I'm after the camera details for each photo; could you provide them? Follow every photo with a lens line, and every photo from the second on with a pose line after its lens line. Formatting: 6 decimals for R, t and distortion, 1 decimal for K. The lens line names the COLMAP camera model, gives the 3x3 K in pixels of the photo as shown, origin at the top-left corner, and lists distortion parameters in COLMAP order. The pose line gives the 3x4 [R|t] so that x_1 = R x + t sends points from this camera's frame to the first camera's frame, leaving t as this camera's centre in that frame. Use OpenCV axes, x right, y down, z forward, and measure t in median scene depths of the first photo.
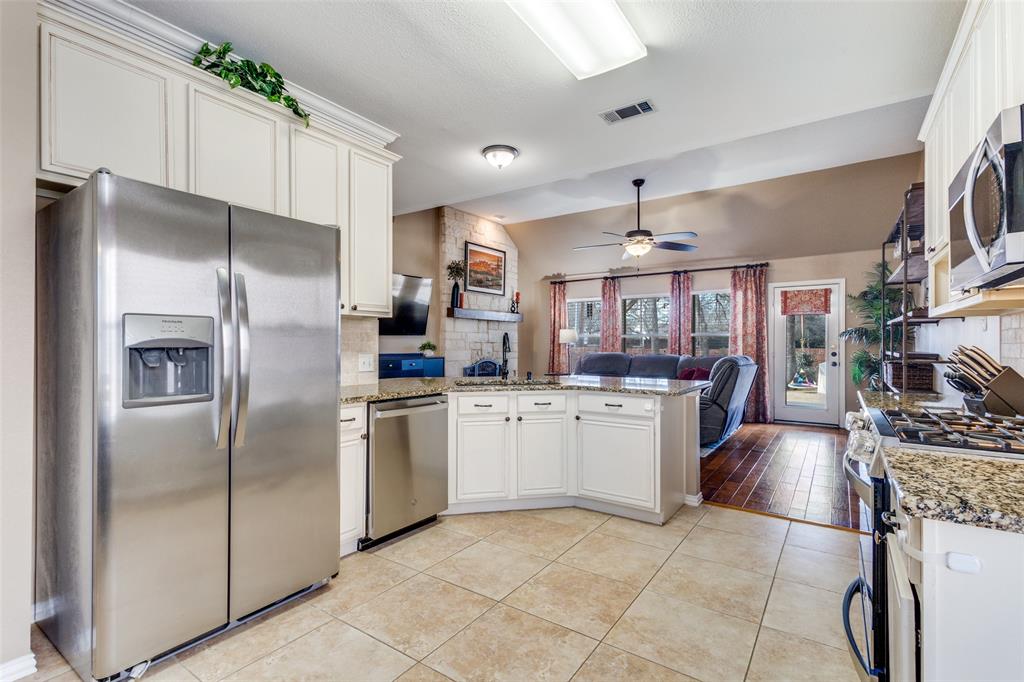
lens RADIAL K [[473.6, 0, 507.8], [0, 473.6, 344.5], [0, 0, 1]] dist [0.001945, 0.000407]
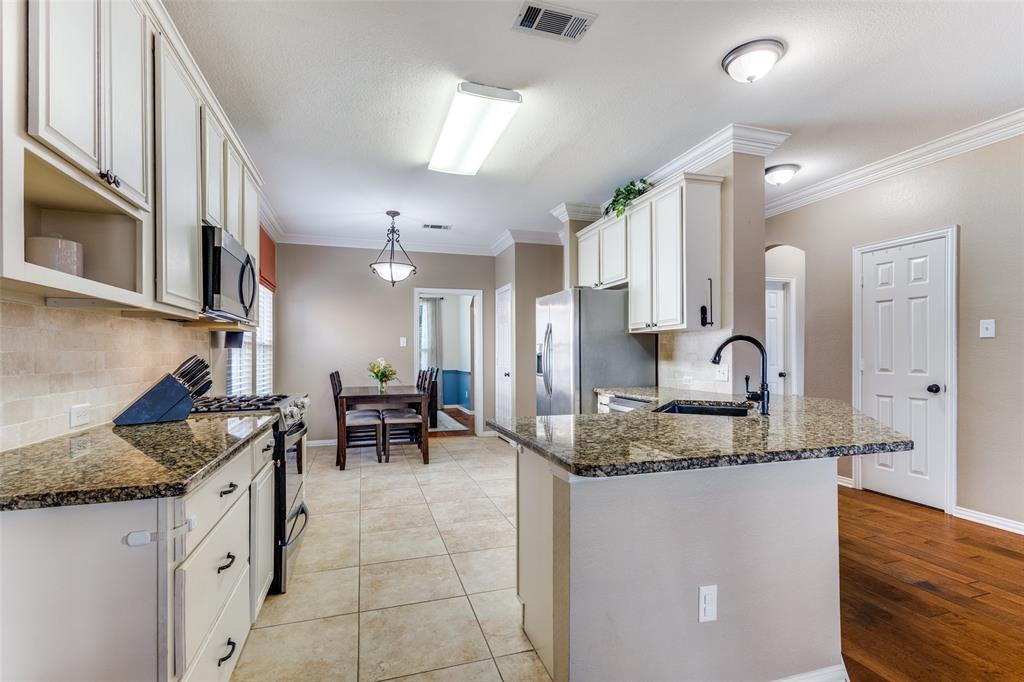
lens RADIAL K [[473.6, 0, 510.3], [0, 473.6, 357.0], [0, 0, 1]] dist [0.001945, 0.000407]
pose [[-0.612532, 0.002156, -0.790443, 1.228527], [-0.000180, 0.999996, 0.002867, 0.005207], [0.790446, 0.001899, -0.612529, 1.994569]]
